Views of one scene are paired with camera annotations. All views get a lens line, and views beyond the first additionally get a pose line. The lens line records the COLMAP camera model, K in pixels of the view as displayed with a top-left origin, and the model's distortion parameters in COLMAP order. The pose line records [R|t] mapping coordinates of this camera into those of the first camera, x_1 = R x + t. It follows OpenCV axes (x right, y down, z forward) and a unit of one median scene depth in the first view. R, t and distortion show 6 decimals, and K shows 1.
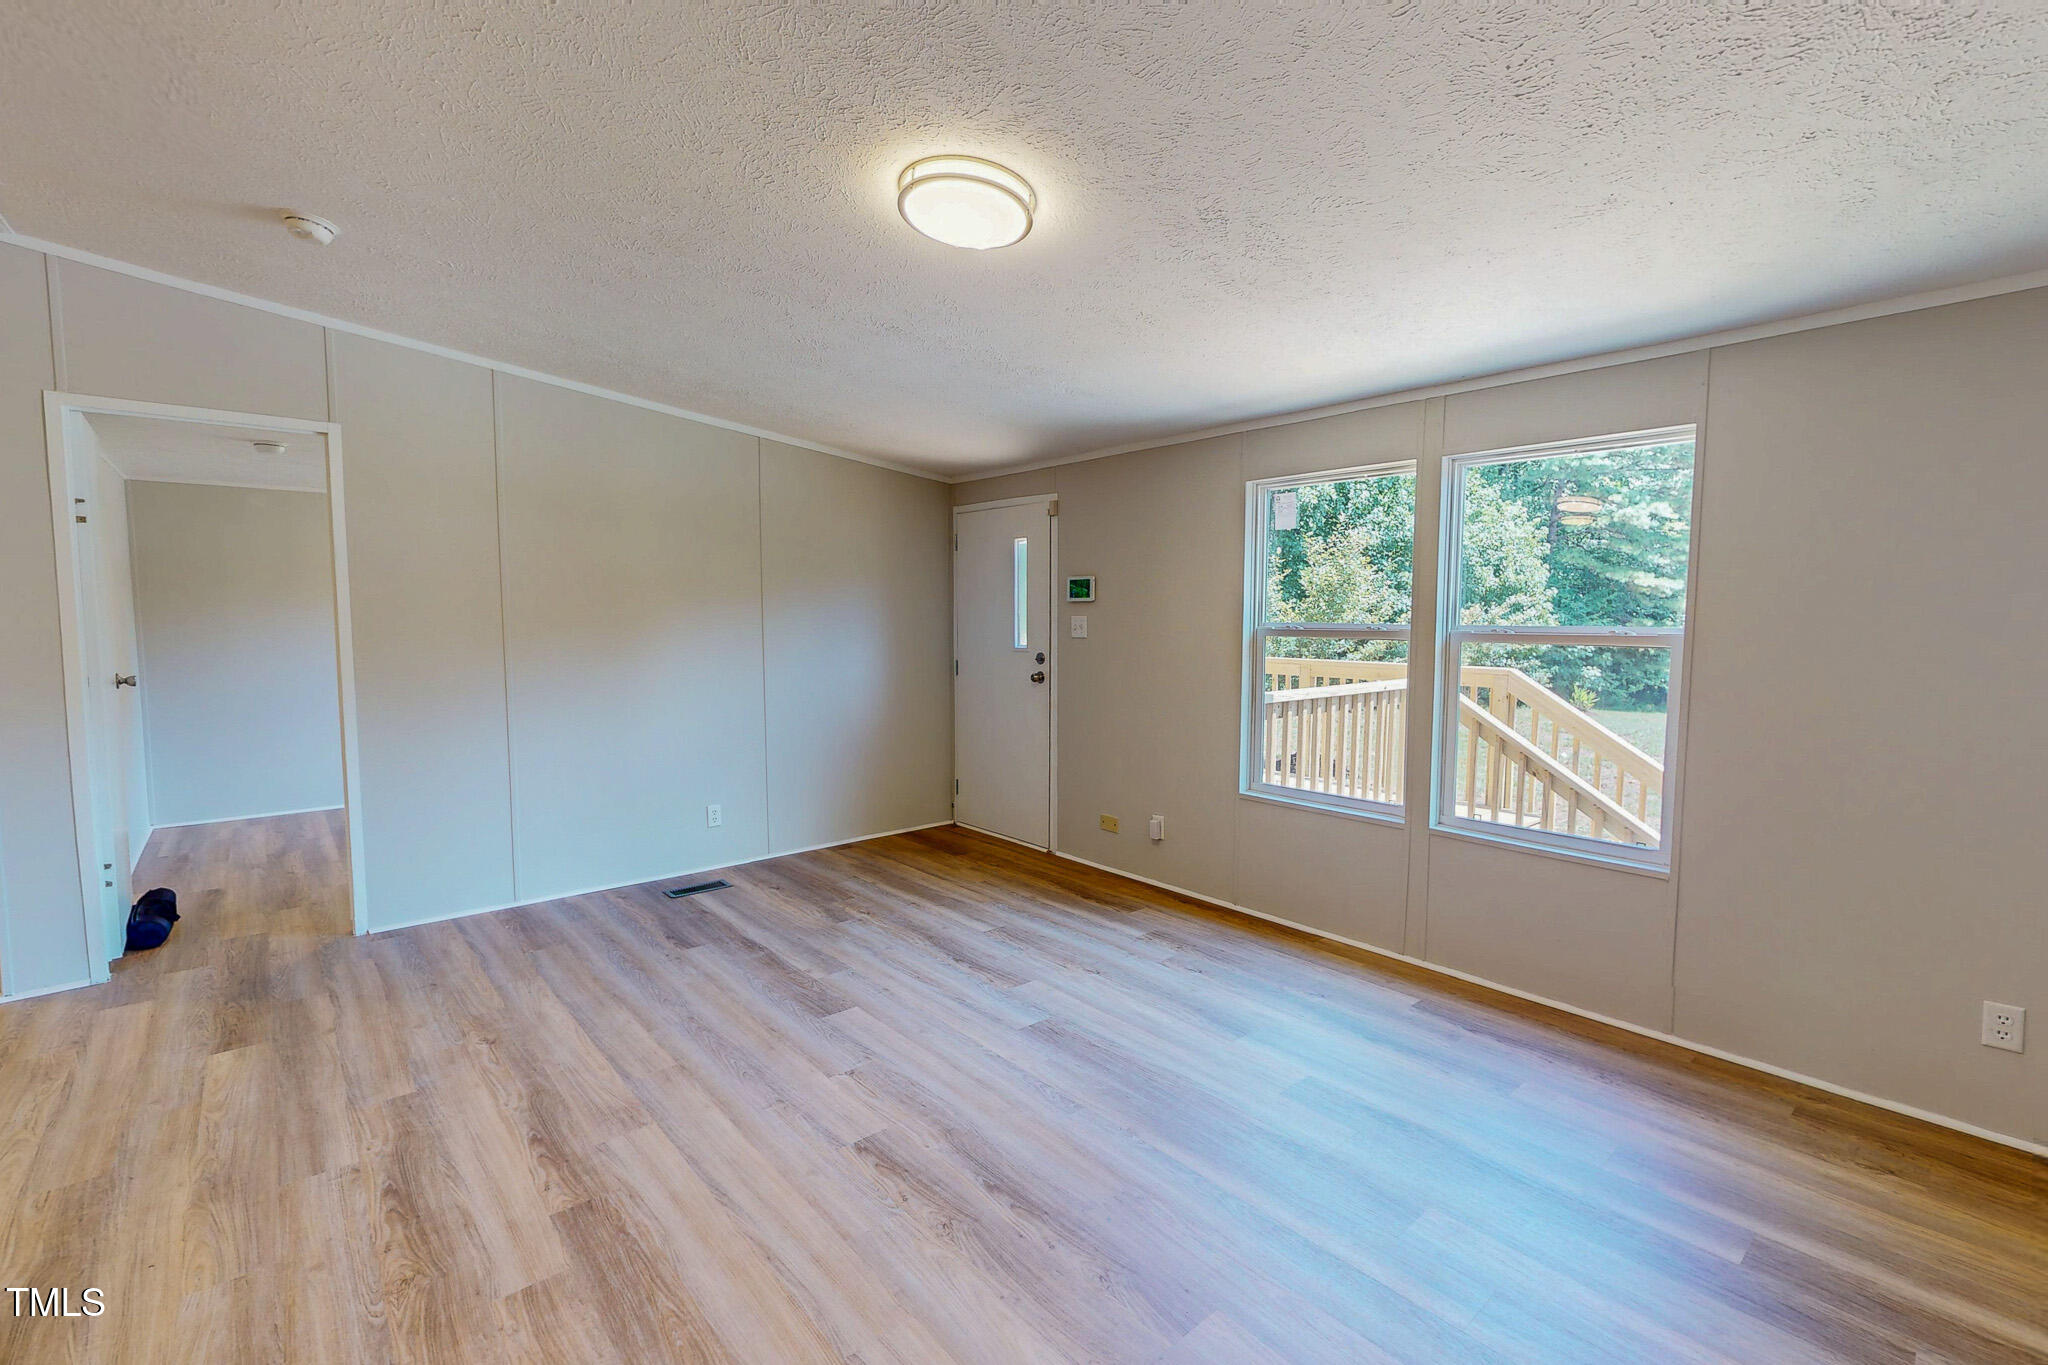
lens RADIAL K [[889.0, 0, 1022.9], [0, 889.0, 685.4], [0, 0, 1]] dist [0.000074, 0.000304]
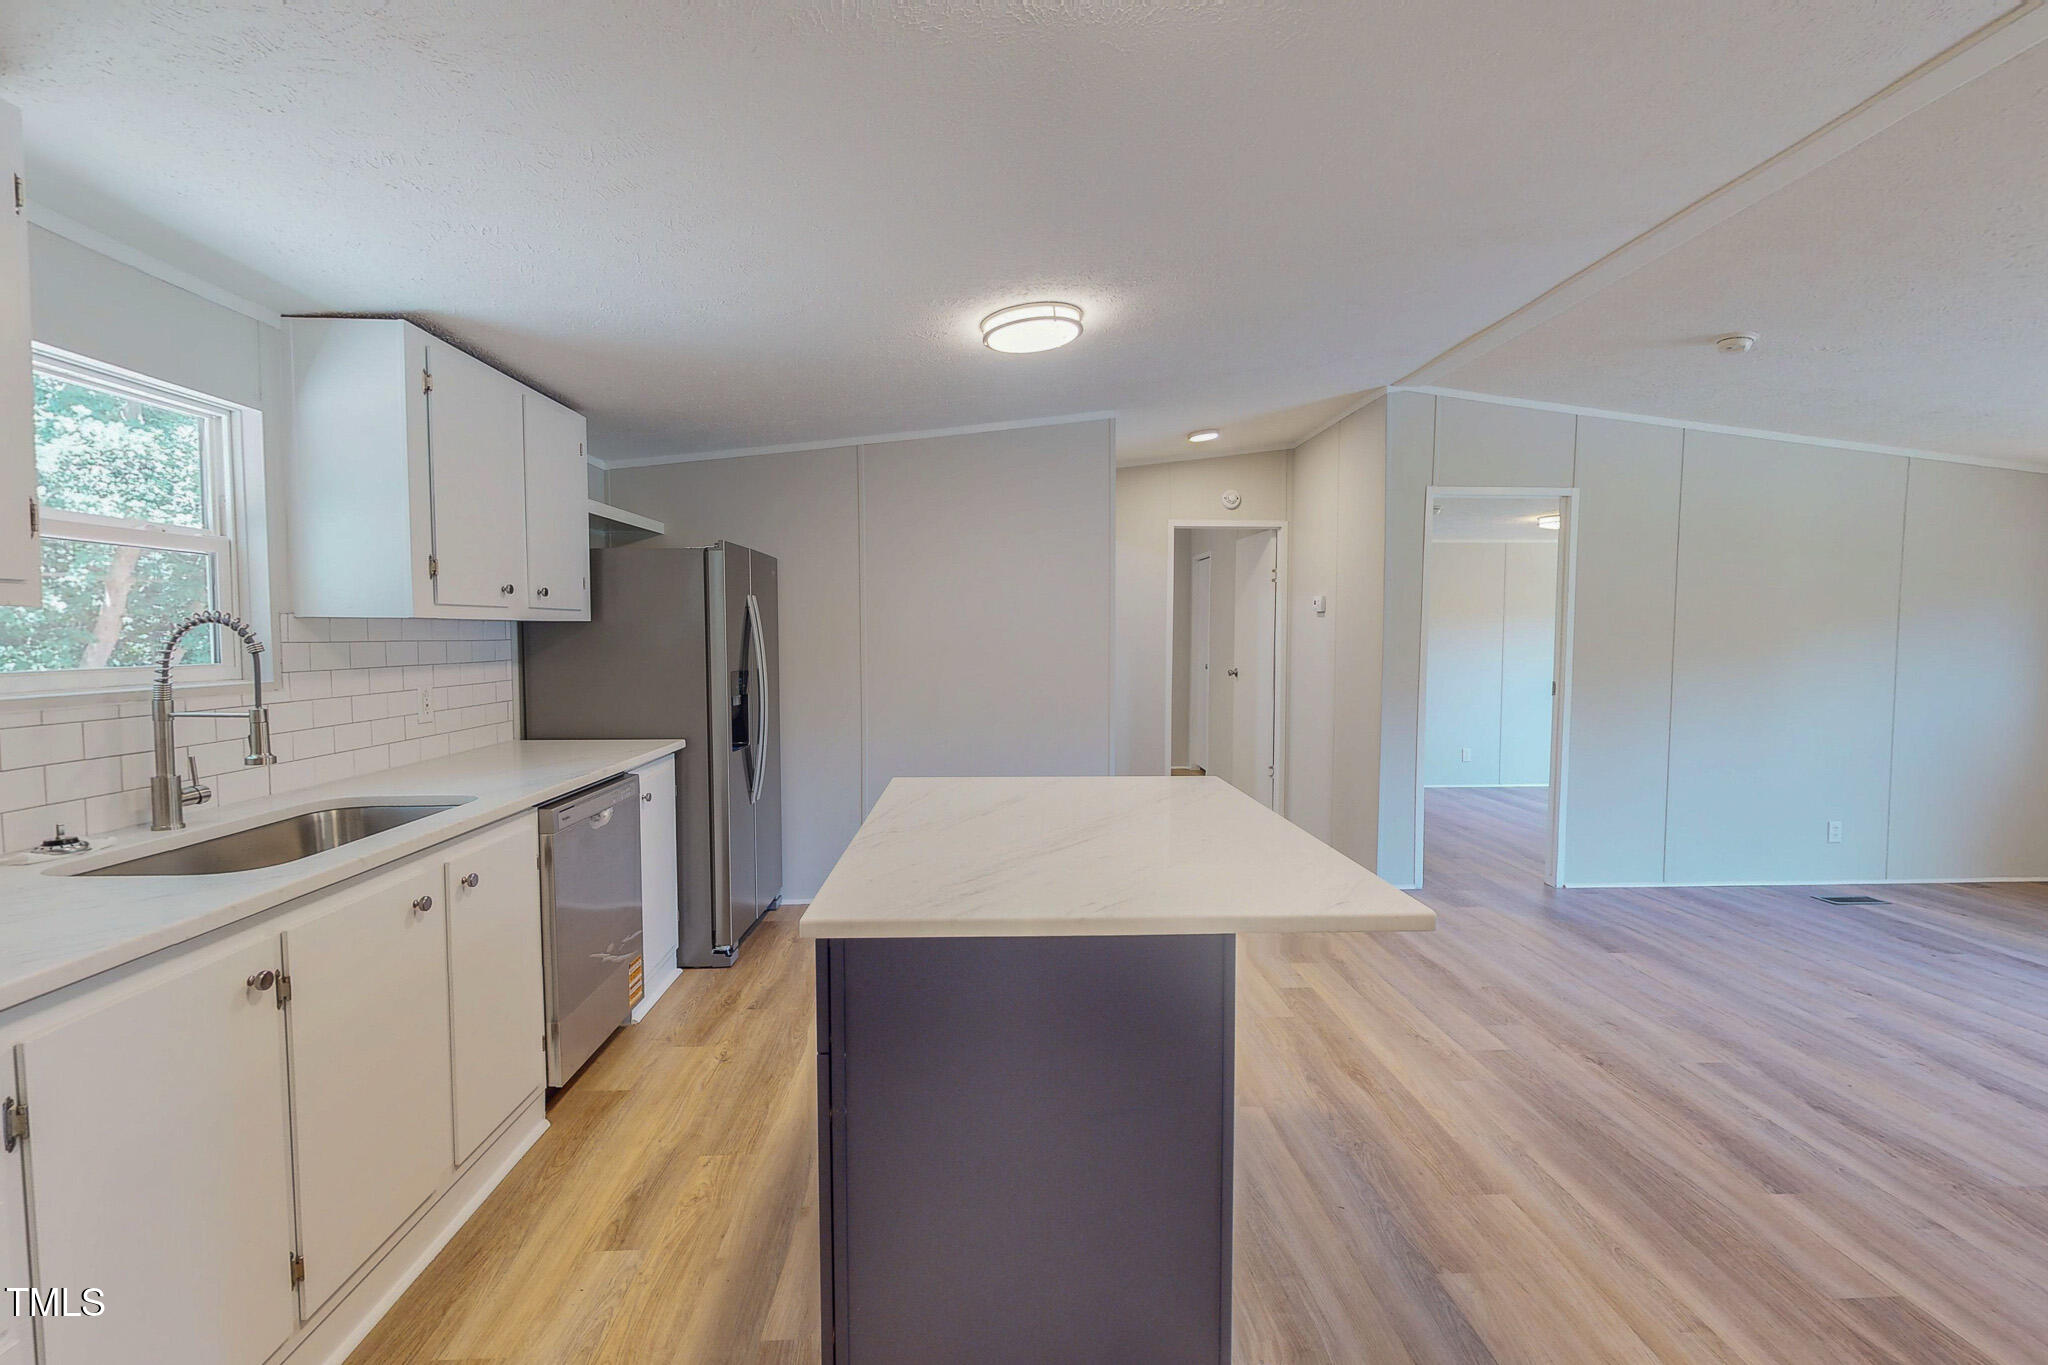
lens RADIAL K [[890.6, 0, 1024.8], [0, 890.6, 684.4], [0, 0, 1]] dist [0.000211, 0.000274]
pose [[0.788270, 0.033967, -0.614391, -0.554420], [-0.049729, 0.998726, -0.008588, 0.038895], [0.613316, 0.037323, 0.788955, -0.466590]]
